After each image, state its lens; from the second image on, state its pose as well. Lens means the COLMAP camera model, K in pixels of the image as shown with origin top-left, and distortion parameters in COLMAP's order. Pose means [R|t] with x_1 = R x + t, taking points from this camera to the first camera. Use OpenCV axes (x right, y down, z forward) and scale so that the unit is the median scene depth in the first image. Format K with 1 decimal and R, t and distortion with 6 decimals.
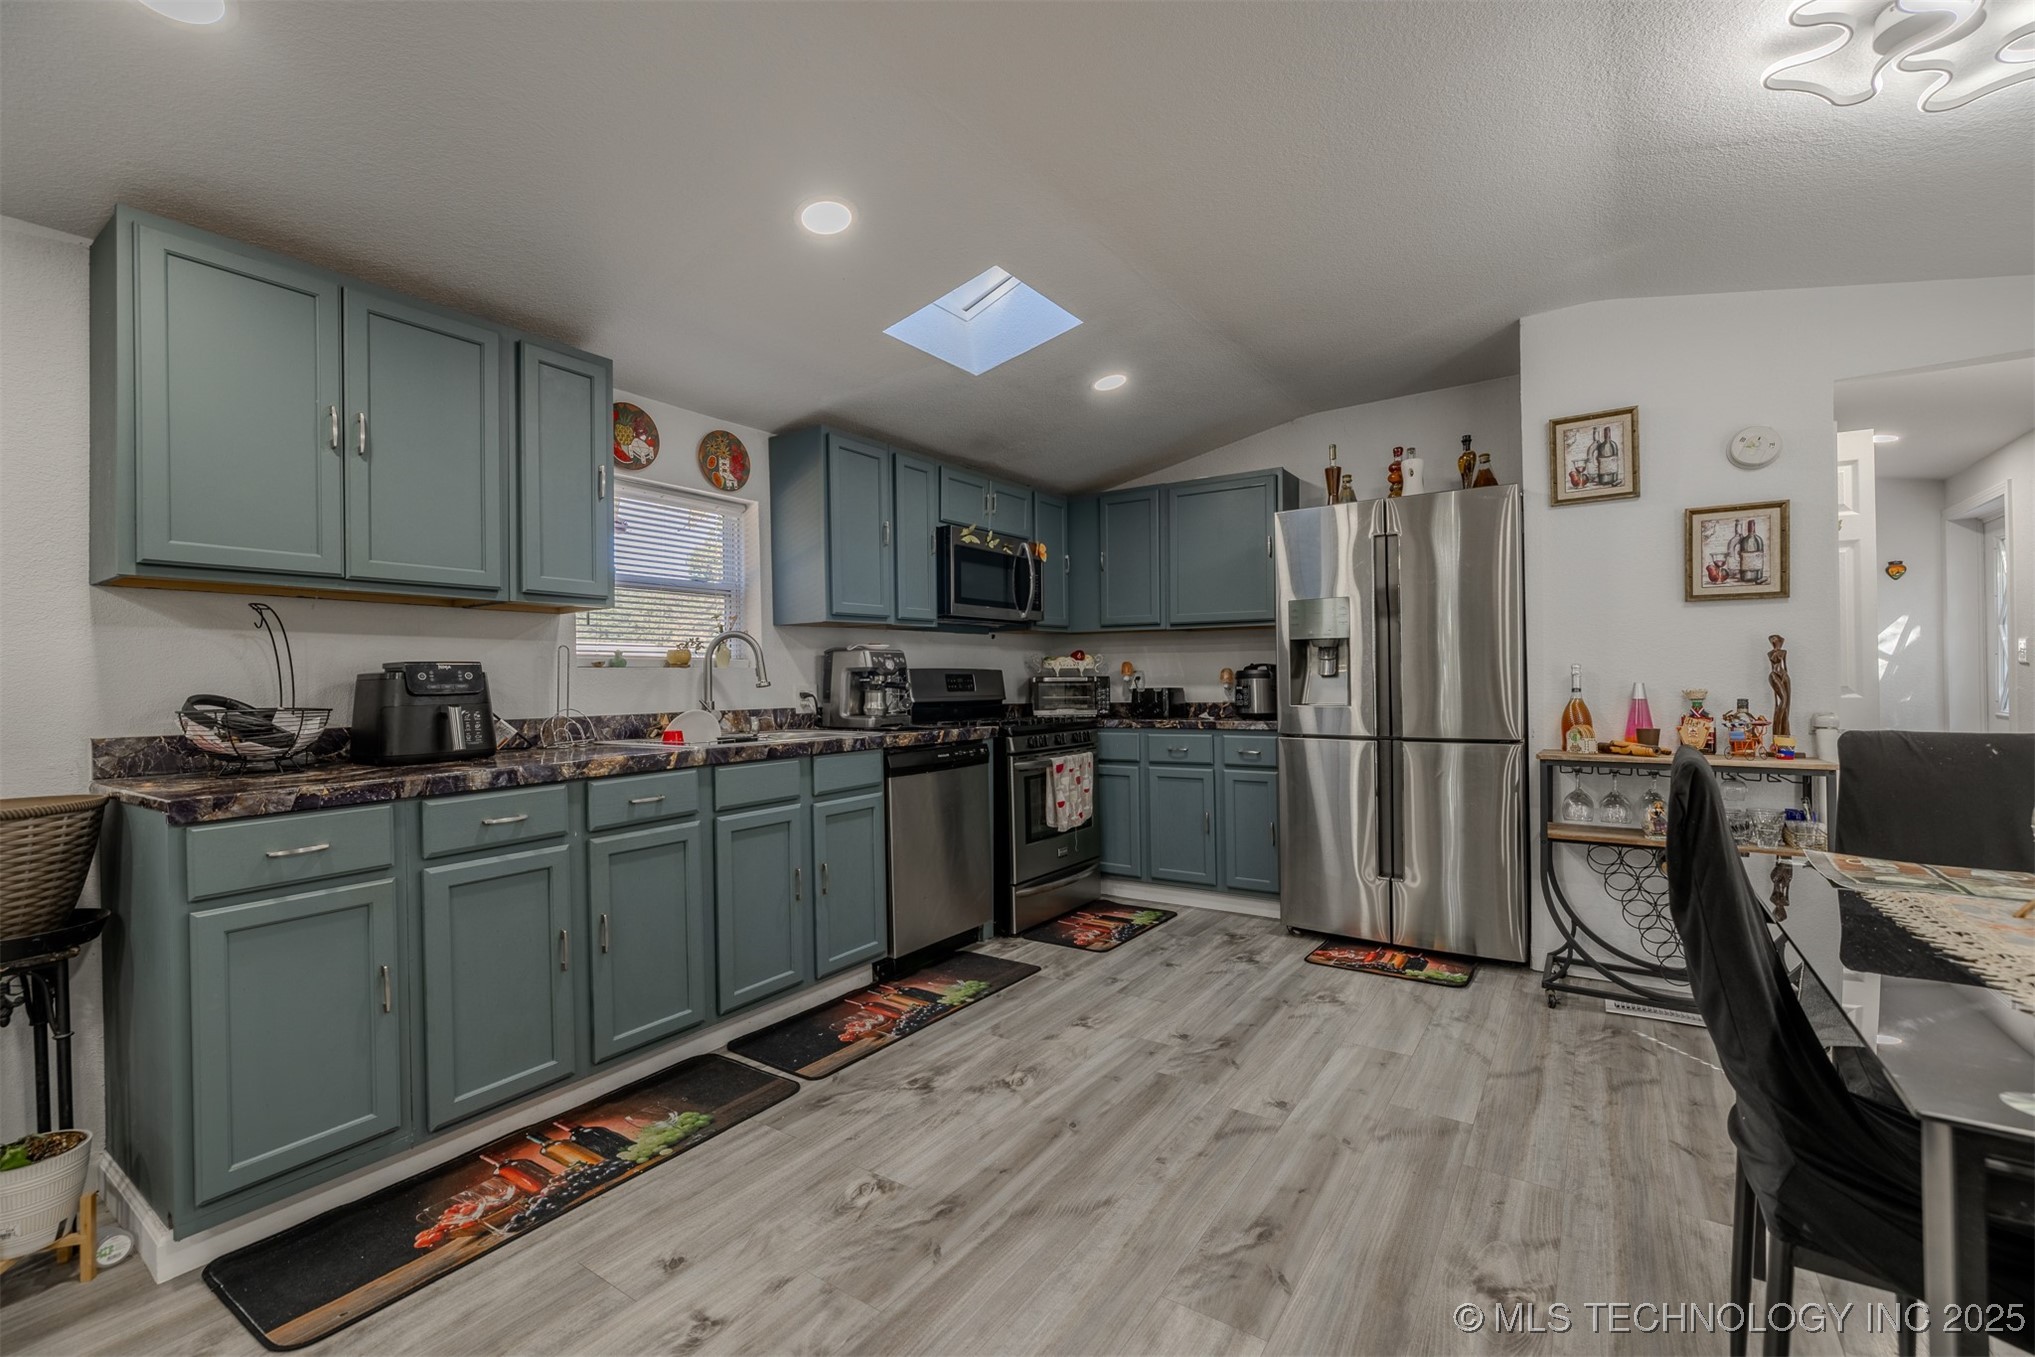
lens RADIAL K [[862.3, 0, 1006.4], [0, 862.3, 682.1], [0, 0, 1]] dist [0.001468, 0.000380]
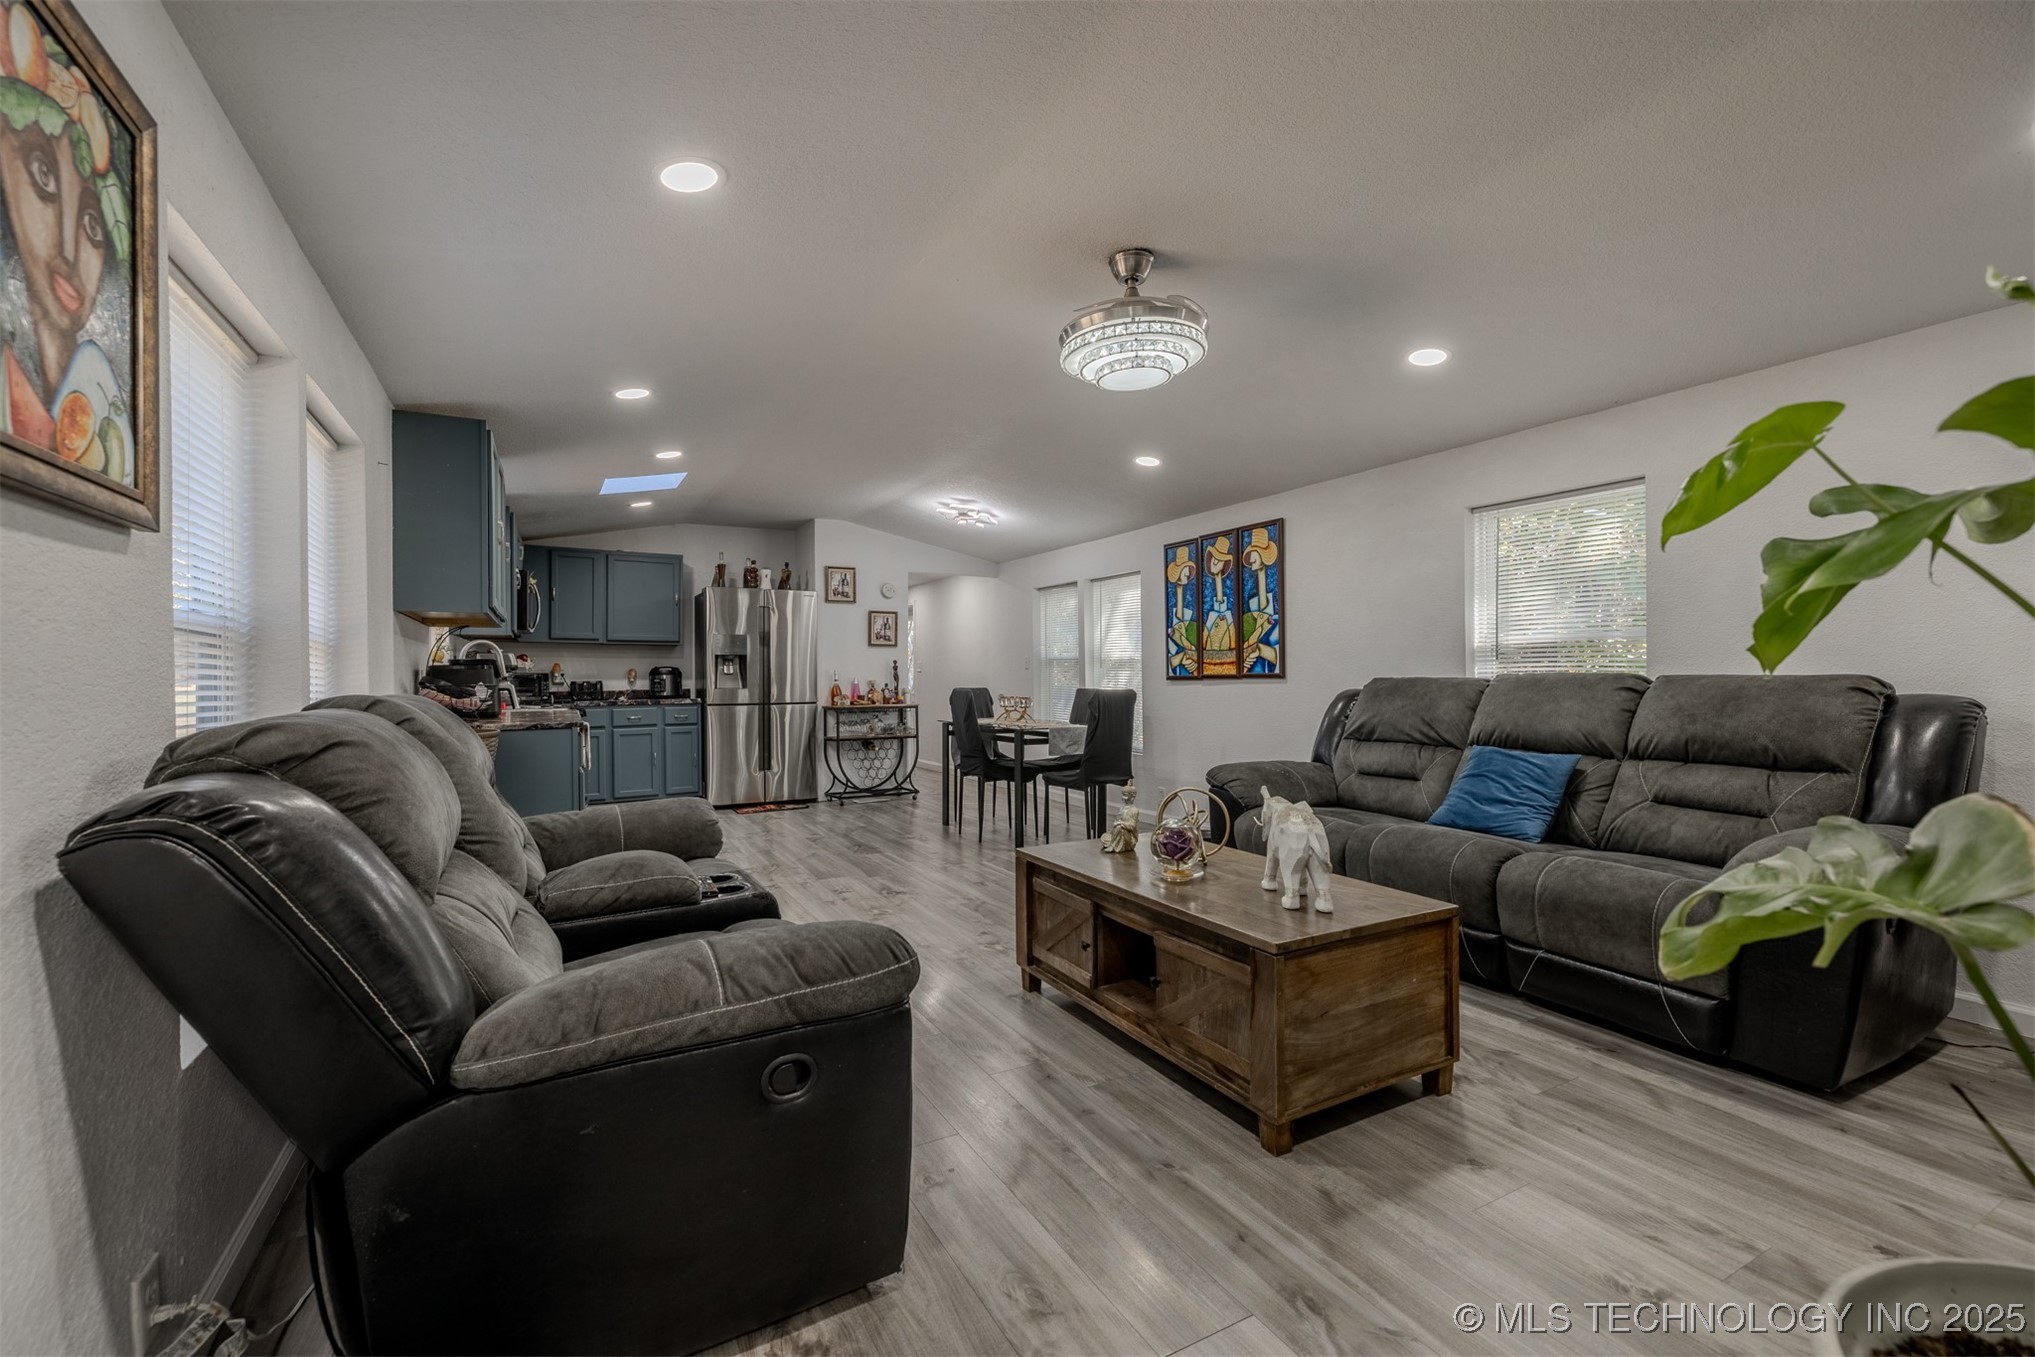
lens RADIAL K [[862.3, 0, 1003.2], [0, 862.3, 674.3], [0, 0, 1]] dist [0.001468, 0.000380]
pose [[0.457658, 0.007717, 0.889095, -1.277338], [0.002937, 0.999944, -0.010191, 0.018805], [-0.889124, 0.007275, 0.457609, -0.521395]]
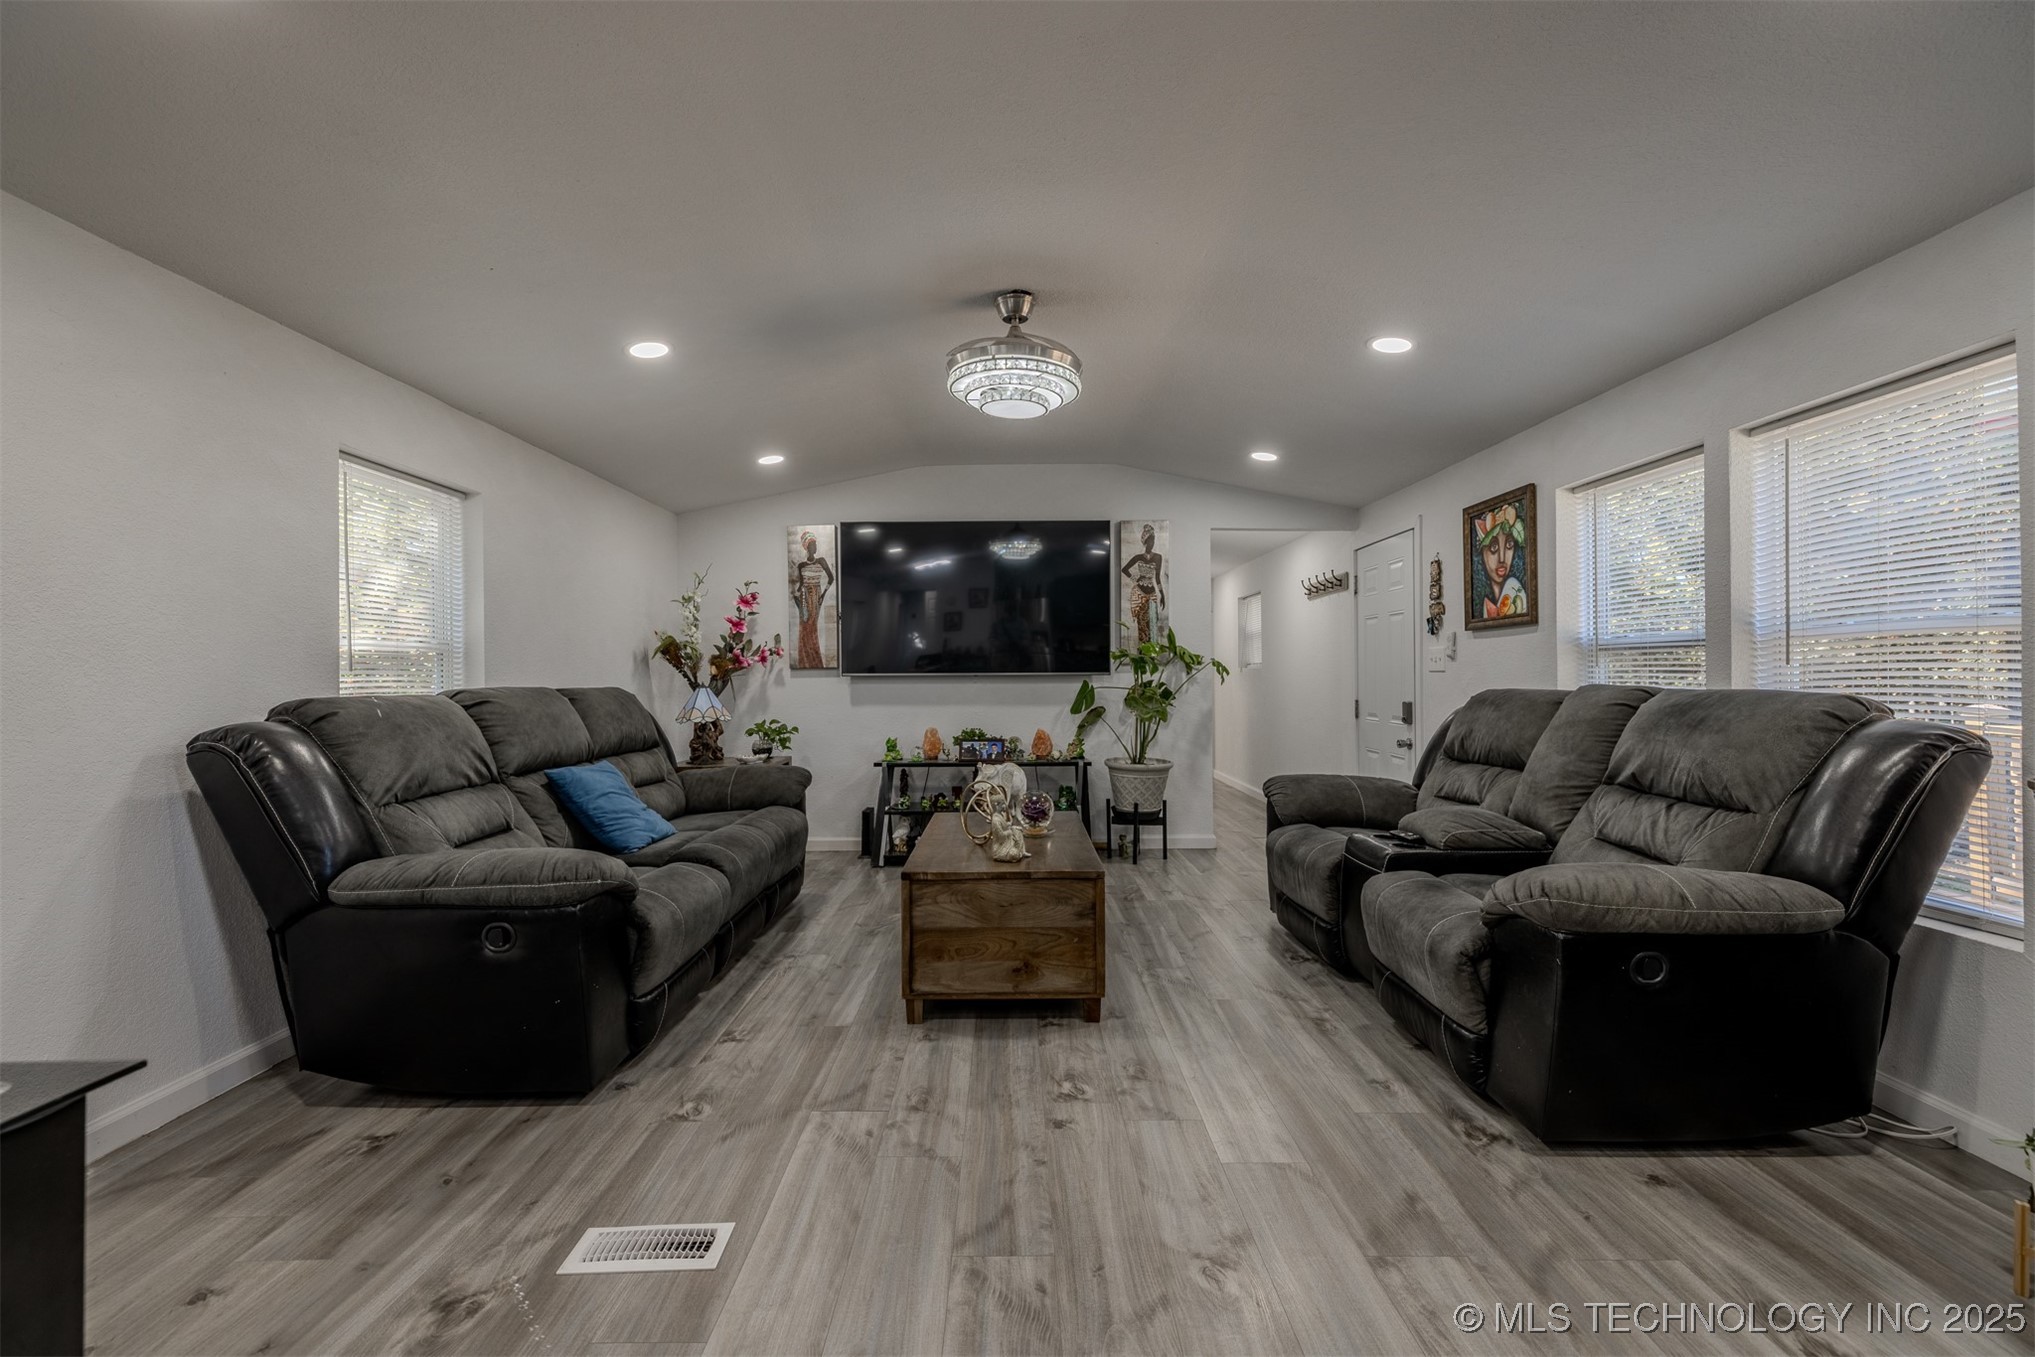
lens RADIAL K [[862.3, 0, 1007.7], [0, 862.3, 680.1], [0, 0, 1]] dist [0.001468, 0.000380]
pose [[-0.820516, 0.022687, -0.571173, 0.166496], [0.019856, 0.999740, 0.011187, -0.000968], [0.571278, -0.002162, -0.820754, 0.574036]]
